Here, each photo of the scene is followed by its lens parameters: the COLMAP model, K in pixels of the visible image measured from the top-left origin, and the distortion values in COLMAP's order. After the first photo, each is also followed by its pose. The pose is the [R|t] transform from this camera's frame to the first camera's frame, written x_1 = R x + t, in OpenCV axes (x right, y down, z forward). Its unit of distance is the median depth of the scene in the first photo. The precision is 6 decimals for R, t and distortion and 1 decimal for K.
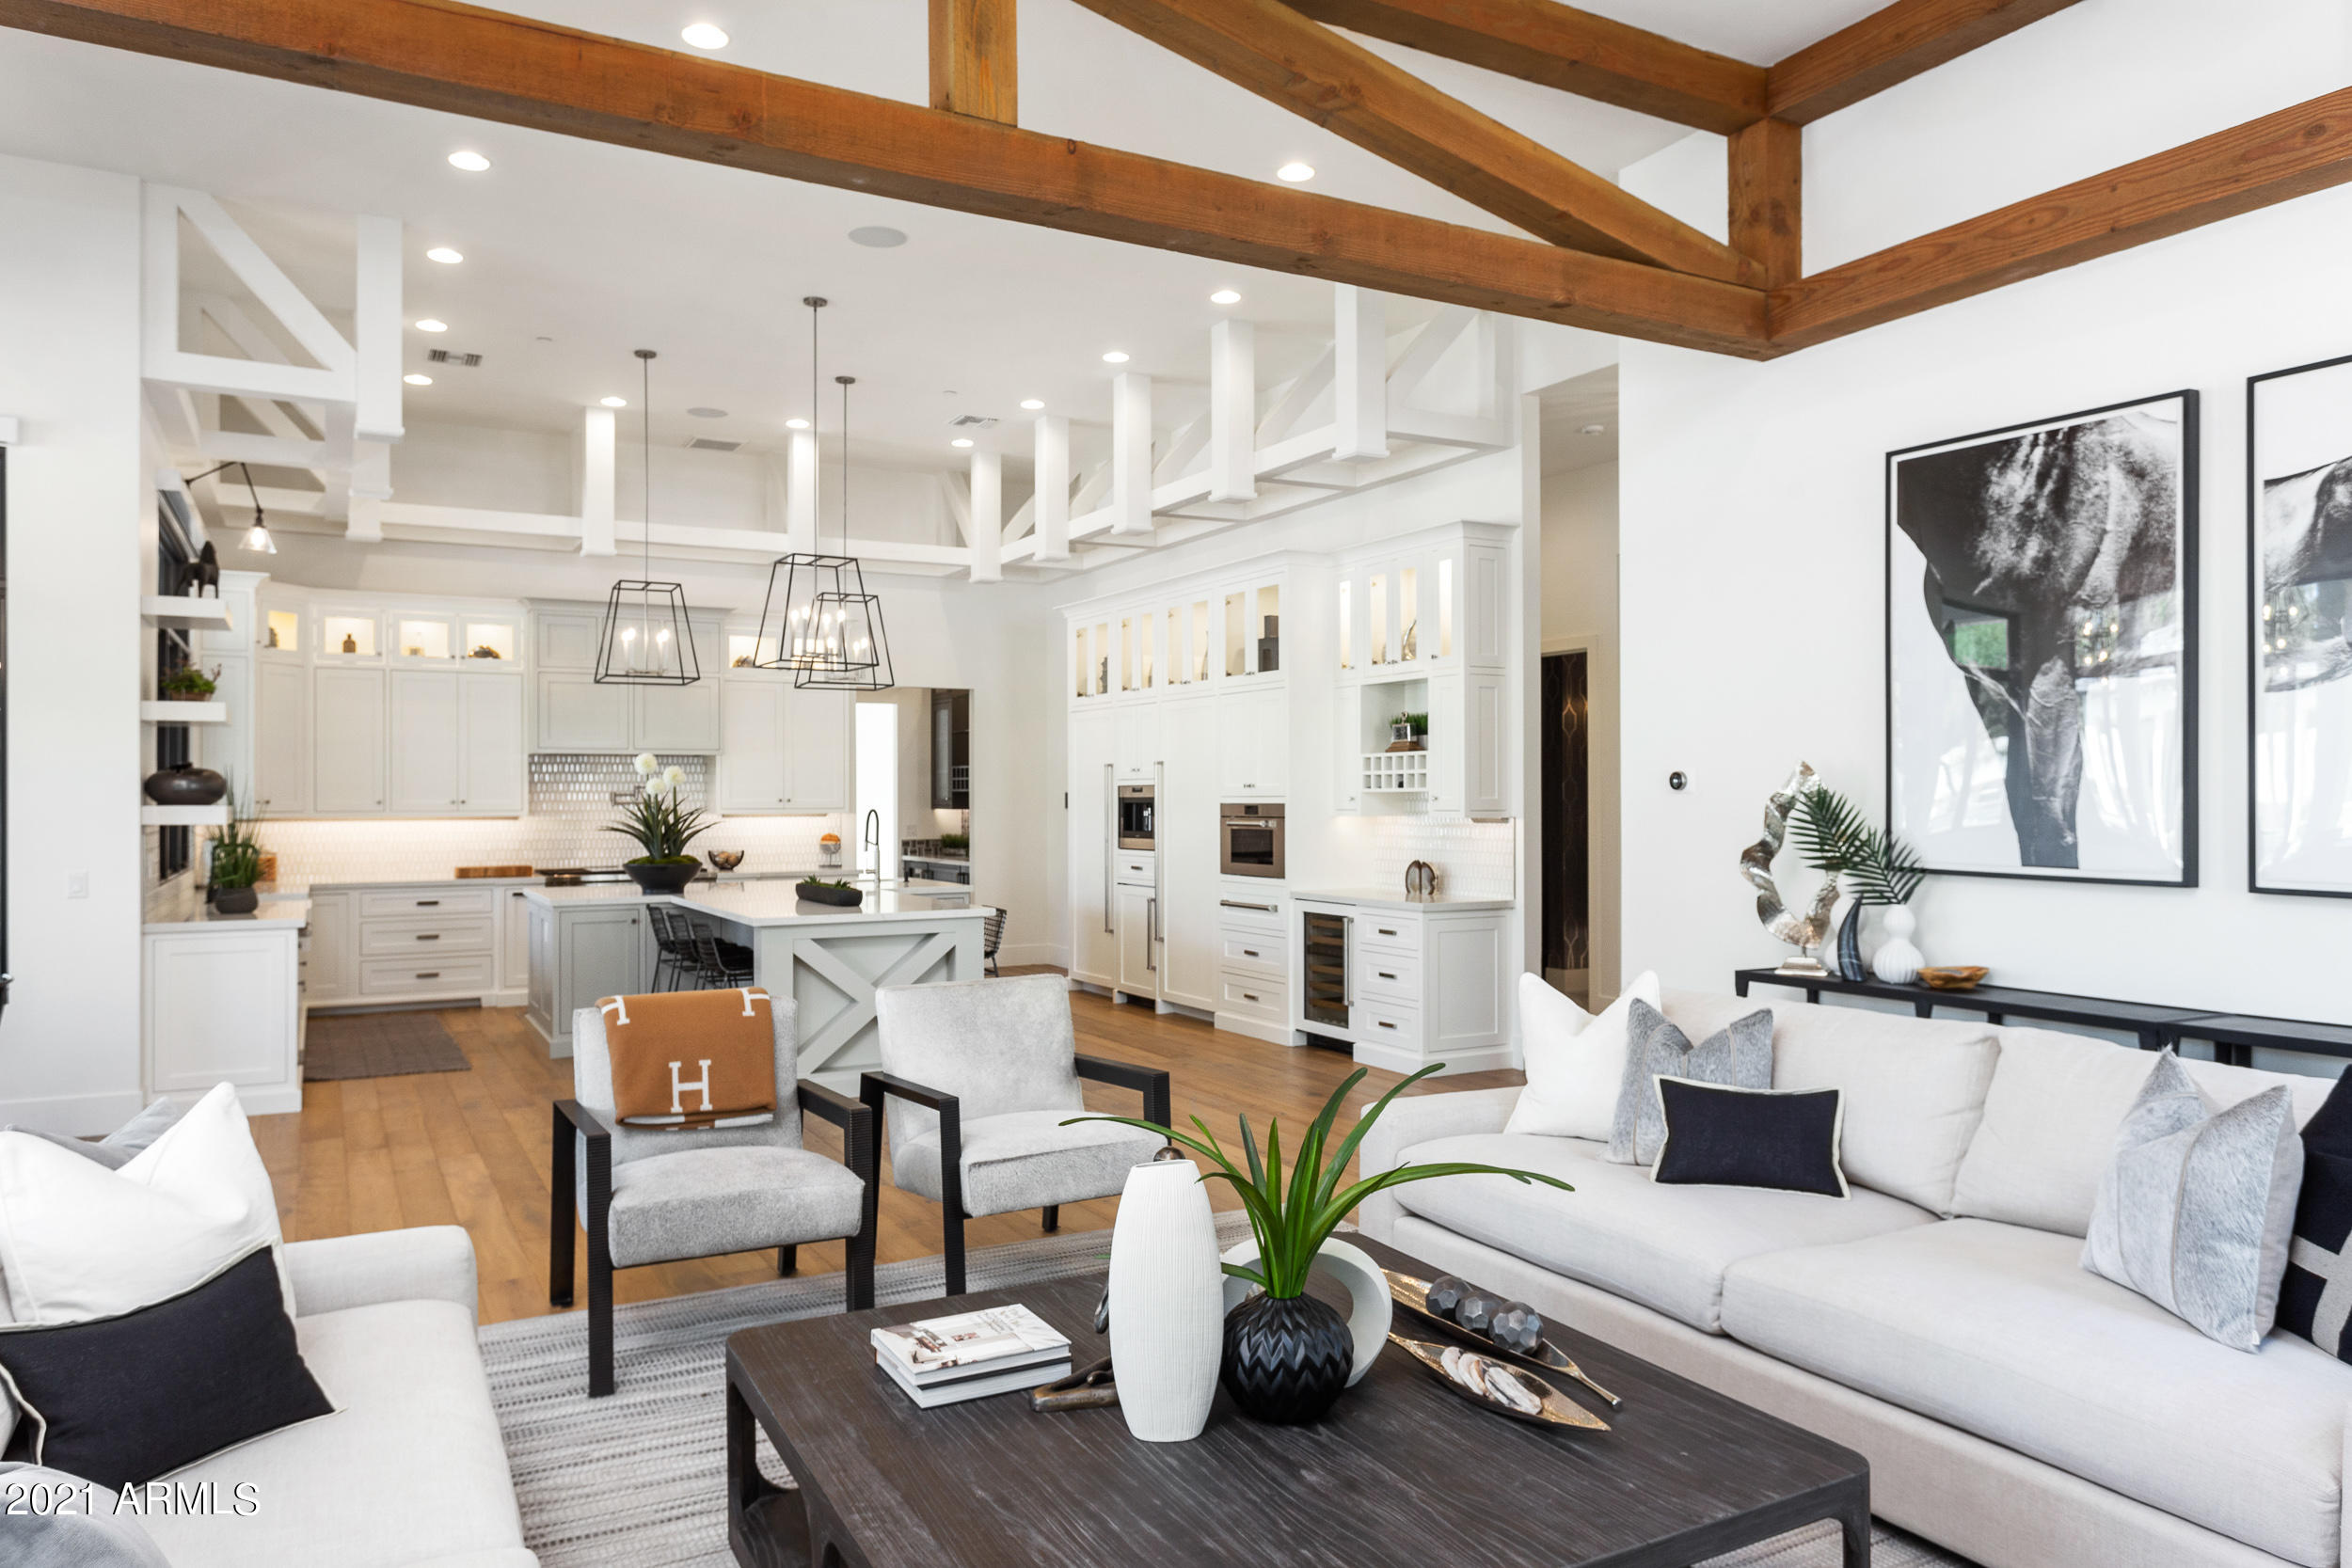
lens RADIAL K [[1562.0, 0, 1176.0], [0, 1562.0, 784.0], [0, 0, 1]] dist [-0.004498, 0.002205]
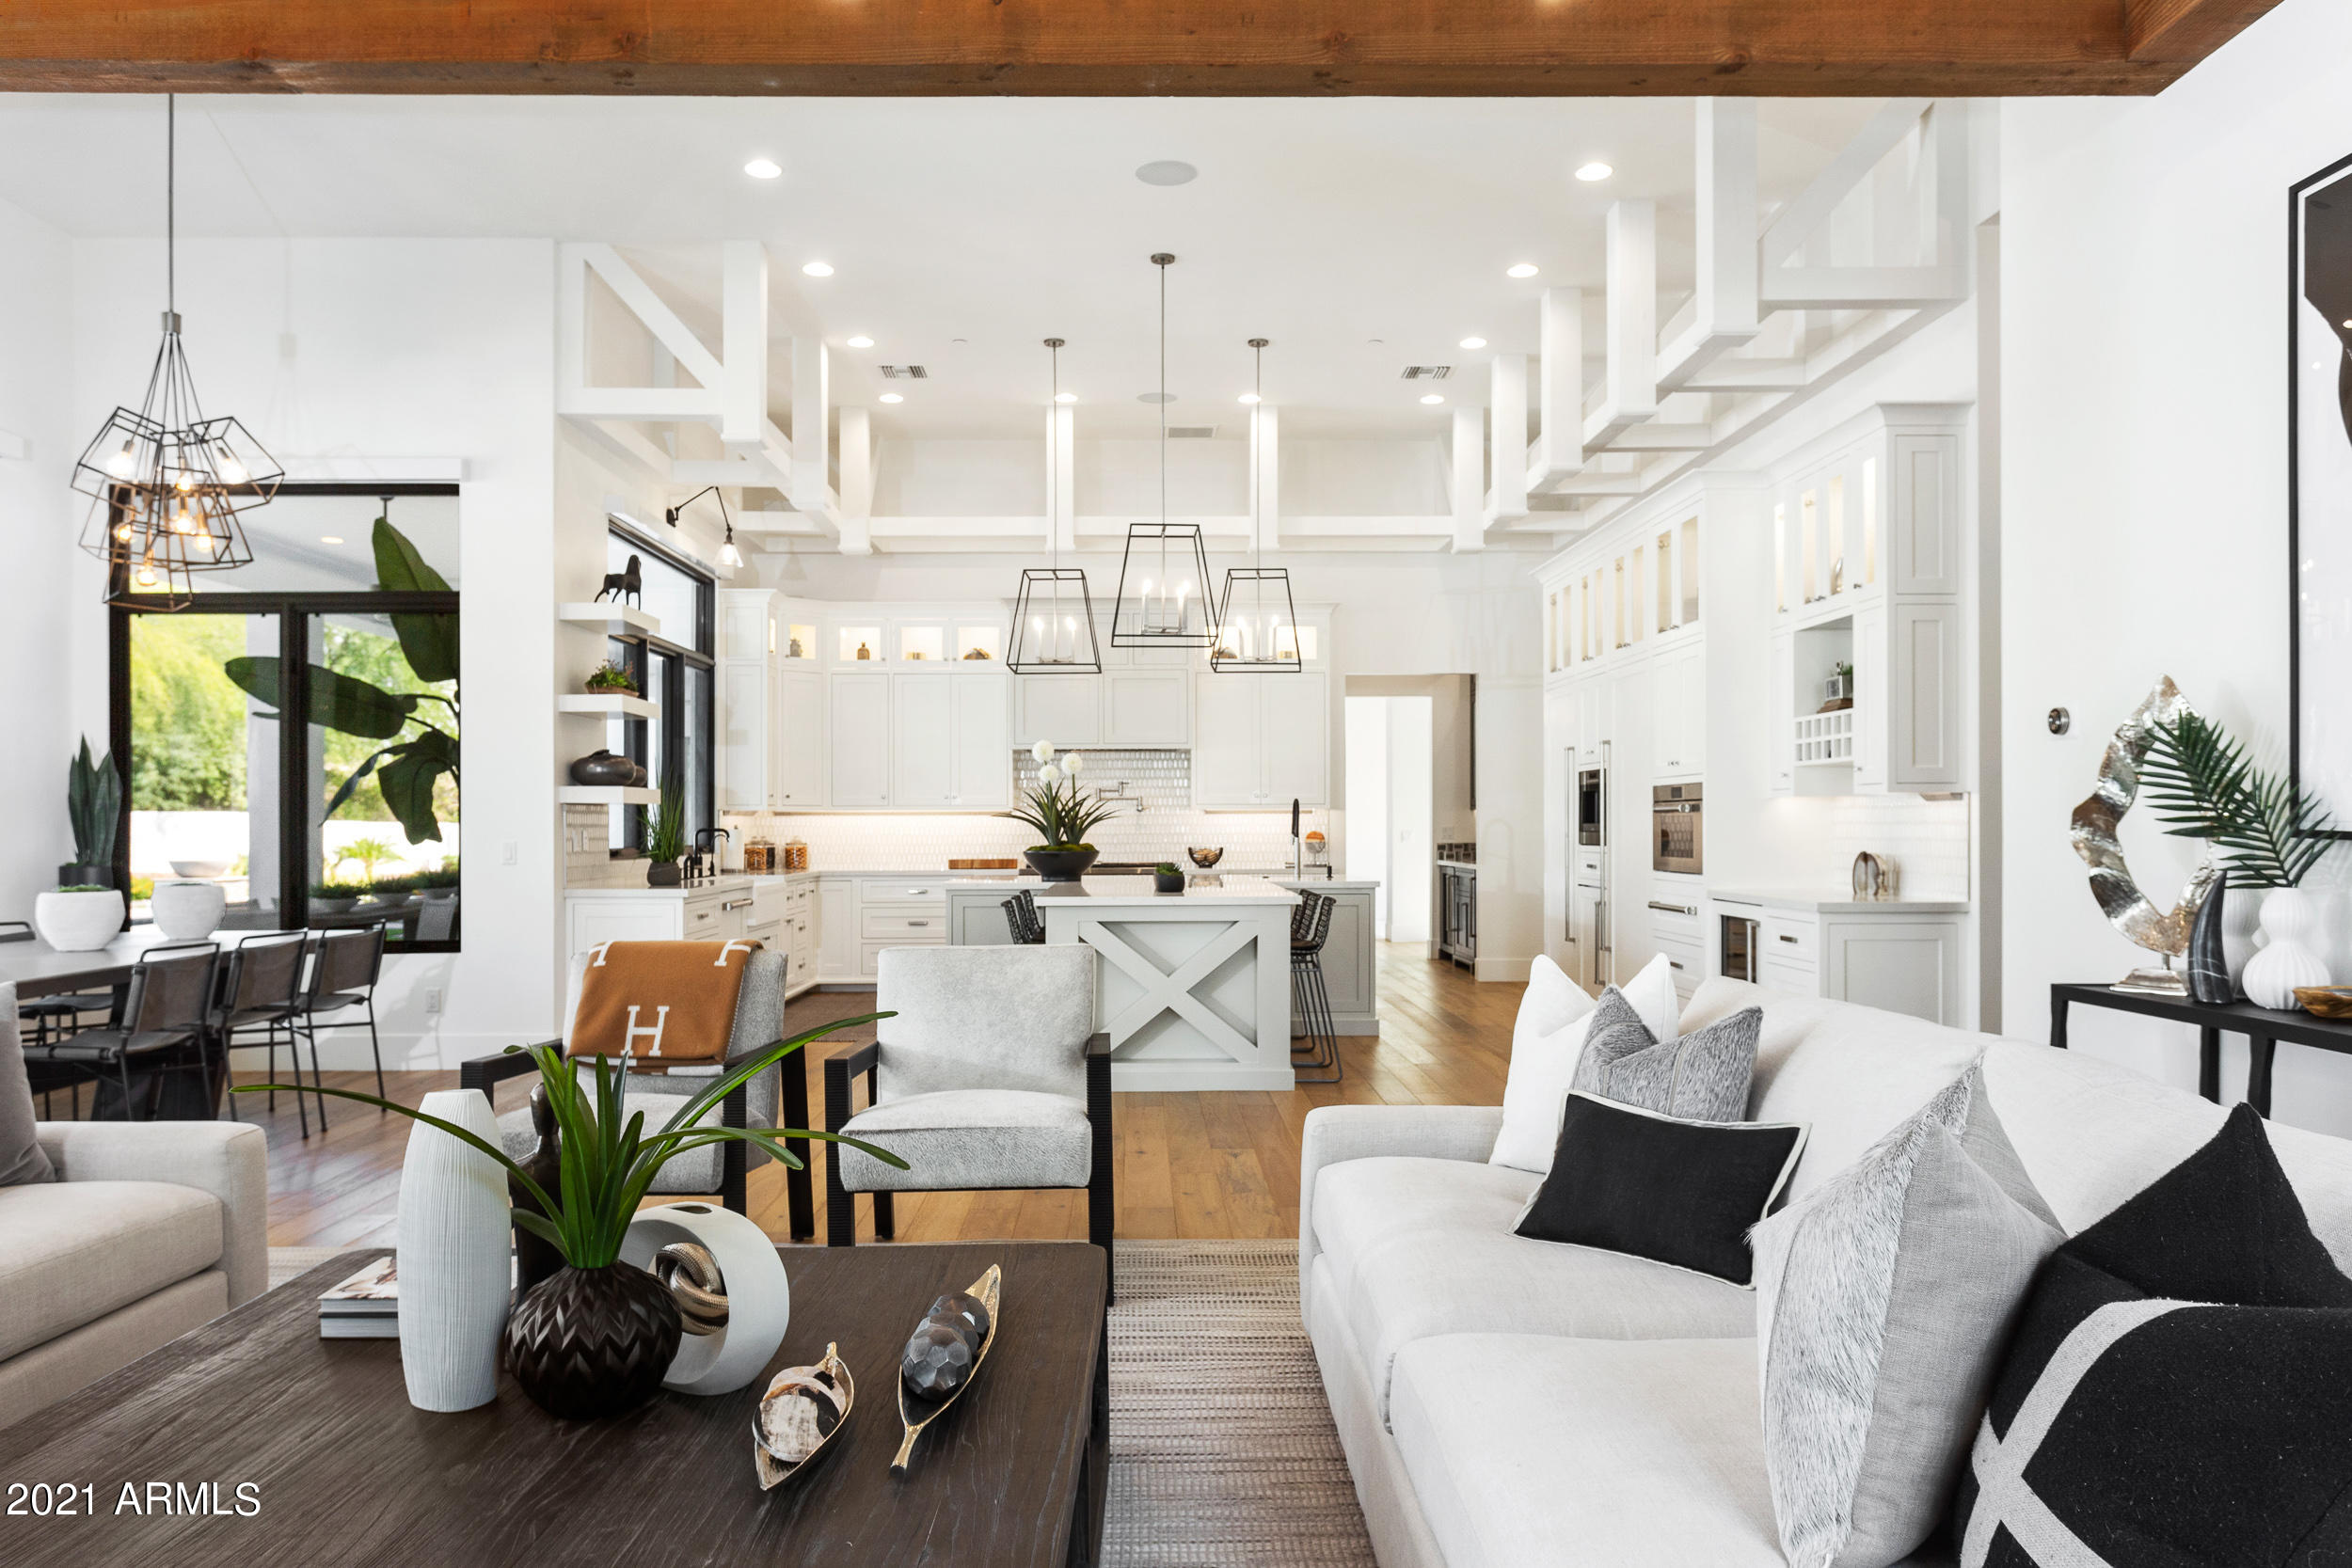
lens RADIAL K [[1634.0, 0, 1152.1], [0, 1634.0, 816.6], [0, 0, 1]] dist [-0.007403, 0.007444]
pose [[0.880168, -0.002319, -0.474656, 0.287488], [0.004563, 0.999983, 0.003576, 0.033695], [0.474640, -0.005314, 0.880164, 0.146650]]
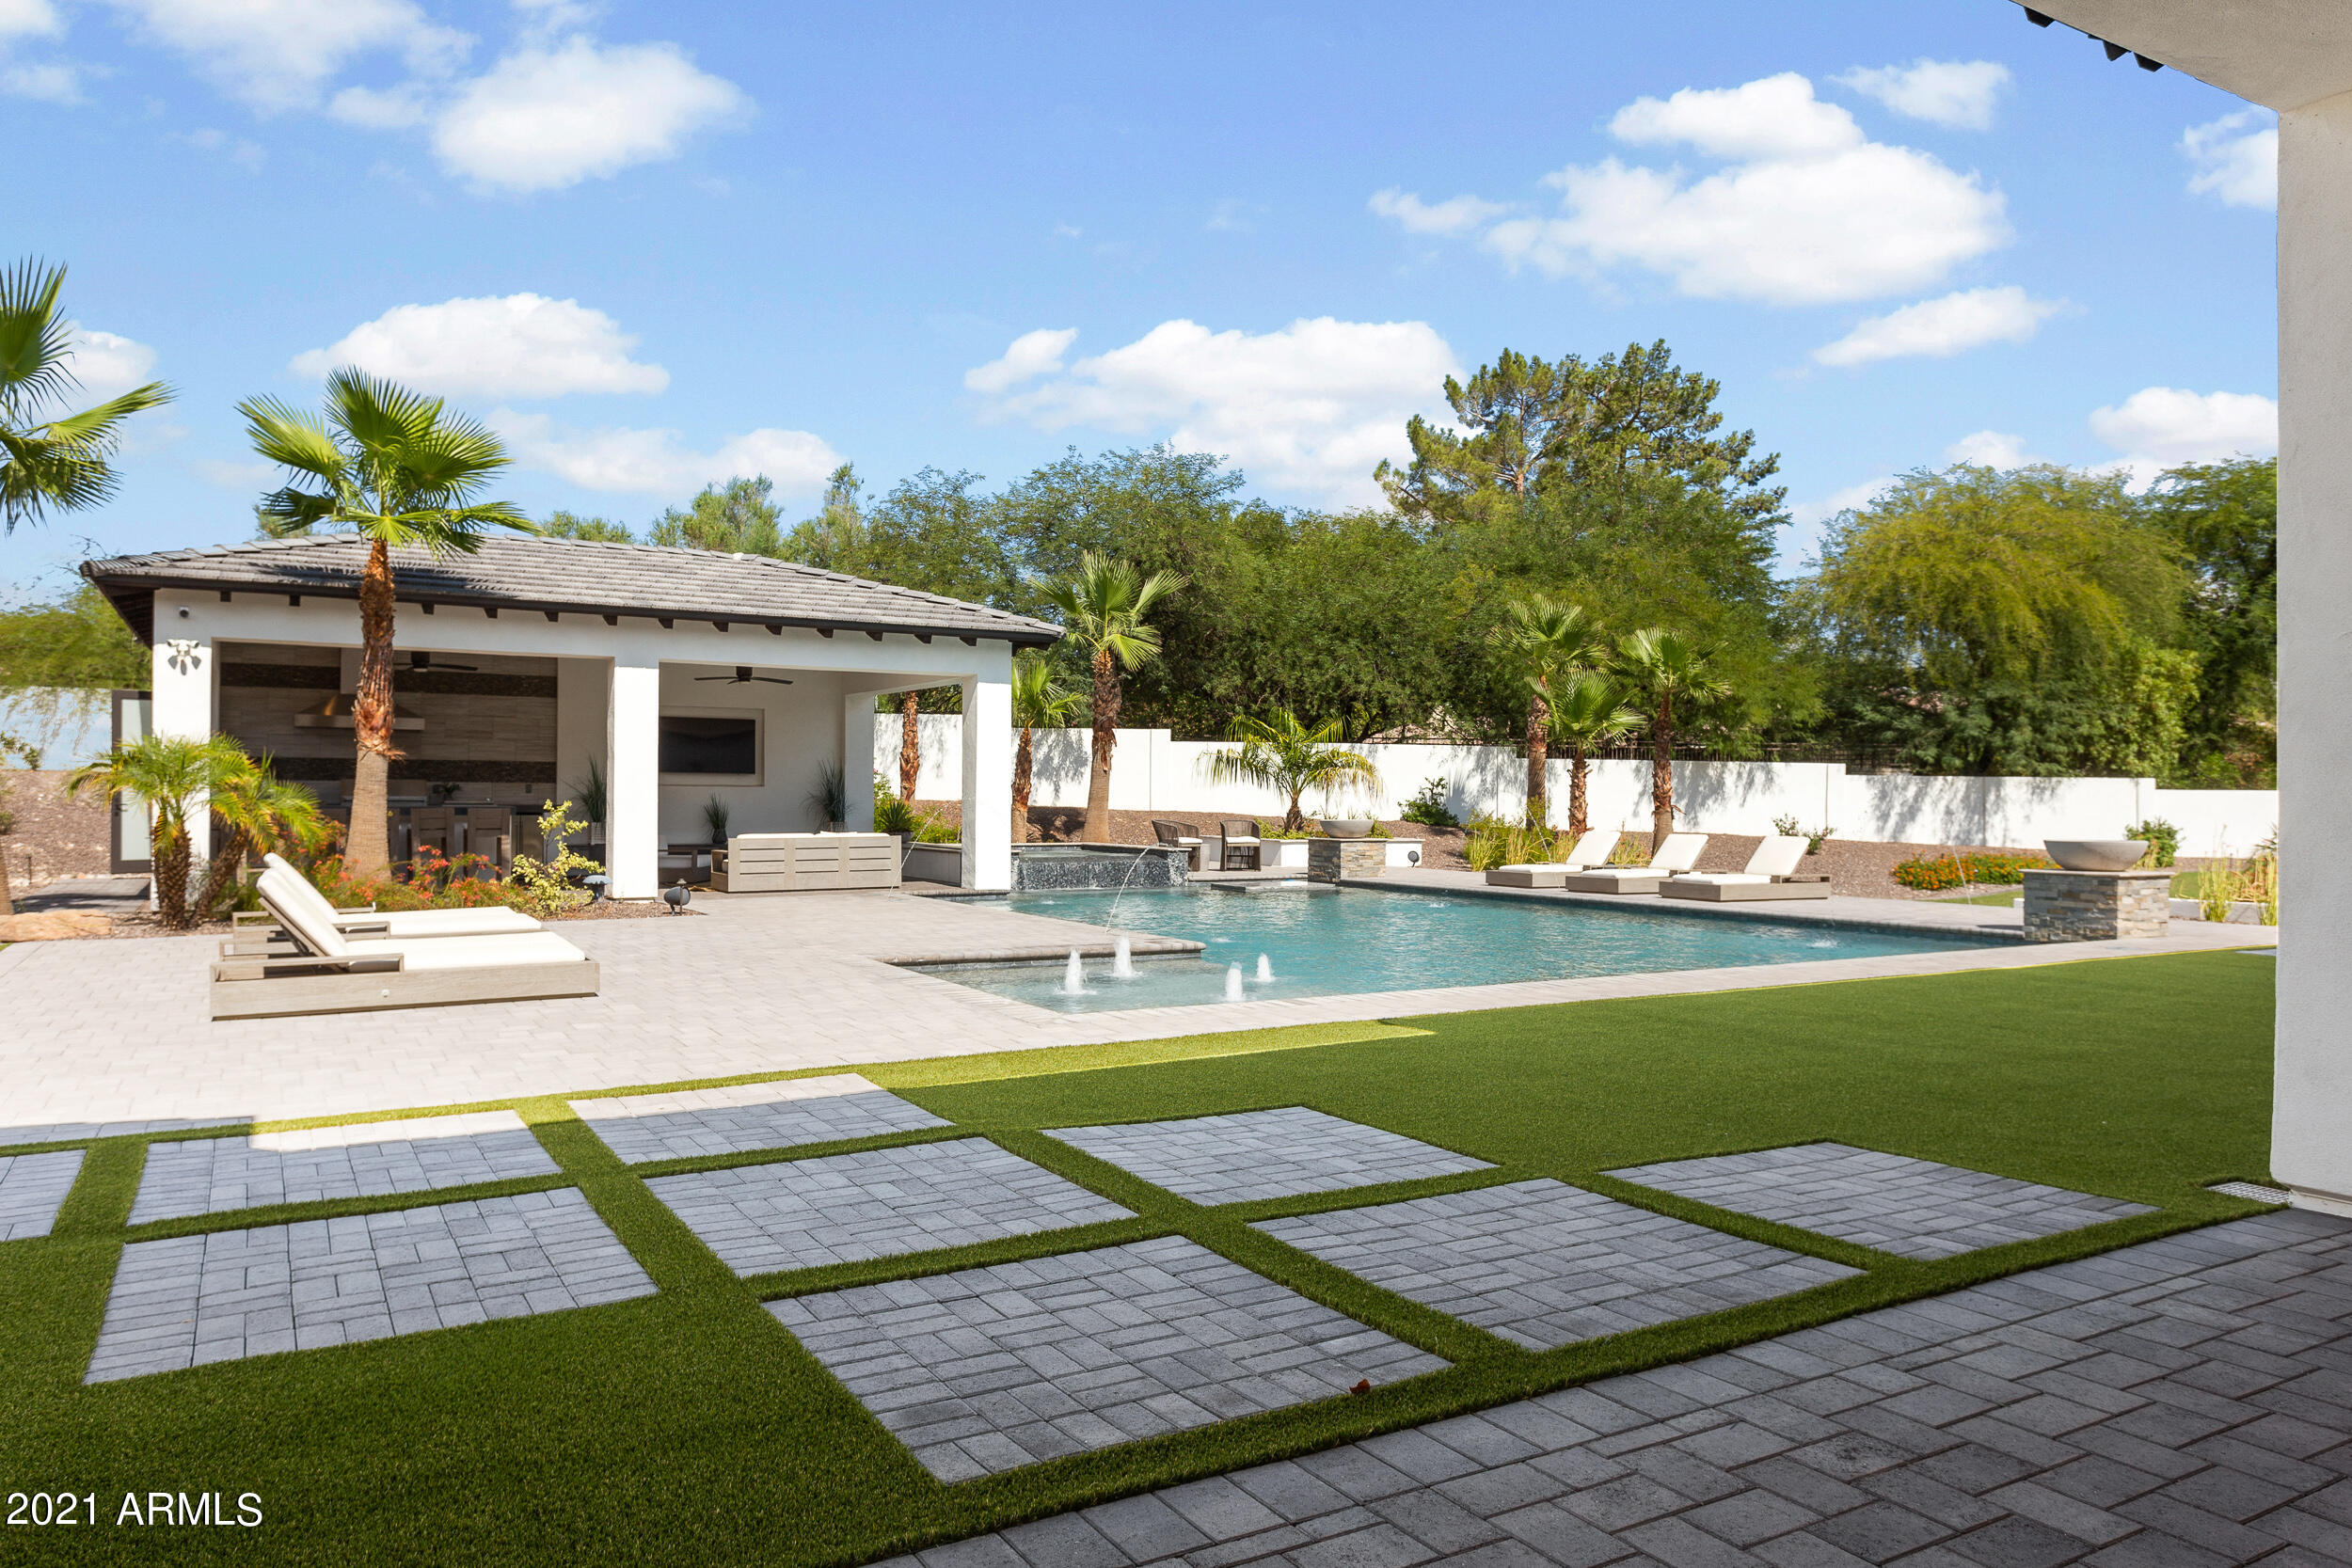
lens RADIAL K [[1584.3, 0, 1176.0], [0, 1584.3, 784.0], [0, 0, 1]] dist [0.001874, 0.001607]
pose [[0.032624, -0.003936, -0.999460, -1.021738], [0.002206, 0.999990, -0.003866, 0.057838], [0.999465, -0.002079, 0.032632, 0.920569]]
